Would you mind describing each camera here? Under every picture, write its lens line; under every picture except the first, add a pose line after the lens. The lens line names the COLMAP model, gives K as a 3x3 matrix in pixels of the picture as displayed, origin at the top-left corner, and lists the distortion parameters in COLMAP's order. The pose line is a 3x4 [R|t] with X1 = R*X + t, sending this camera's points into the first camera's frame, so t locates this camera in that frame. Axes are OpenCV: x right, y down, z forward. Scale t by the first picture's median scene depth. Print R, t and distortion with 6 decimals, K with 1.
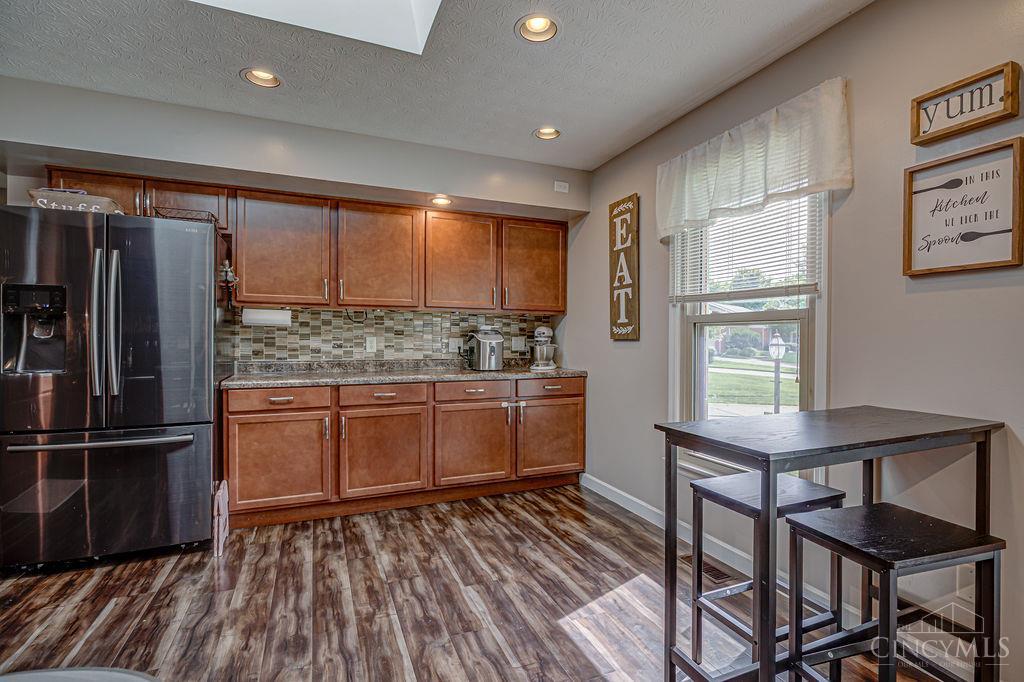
lens RADIAL K [[473.6, 0, 509.0], [0, 473.6, 339.2], [0, 0, 1]] dist [-0.001050, -0.000455]
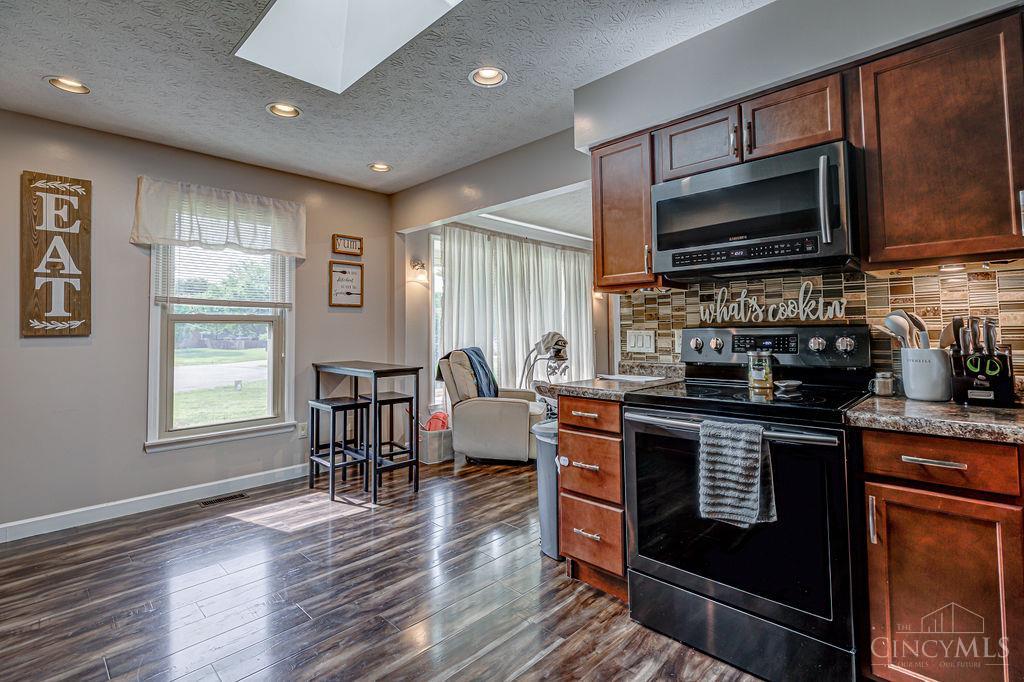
lens RADIAL K [[481.6, 0, 511.1], [0, 481.6, 311.1], [0, 0, 1]] dist [0.000648, -0.000036]
pose [[-0.391122, 0.037571, 0.919572, -0.921543], [0.010212, 0.999282, -0.036484, -0.004084], [-0.920282, -0.004879, -0.391225, 0.590374]]
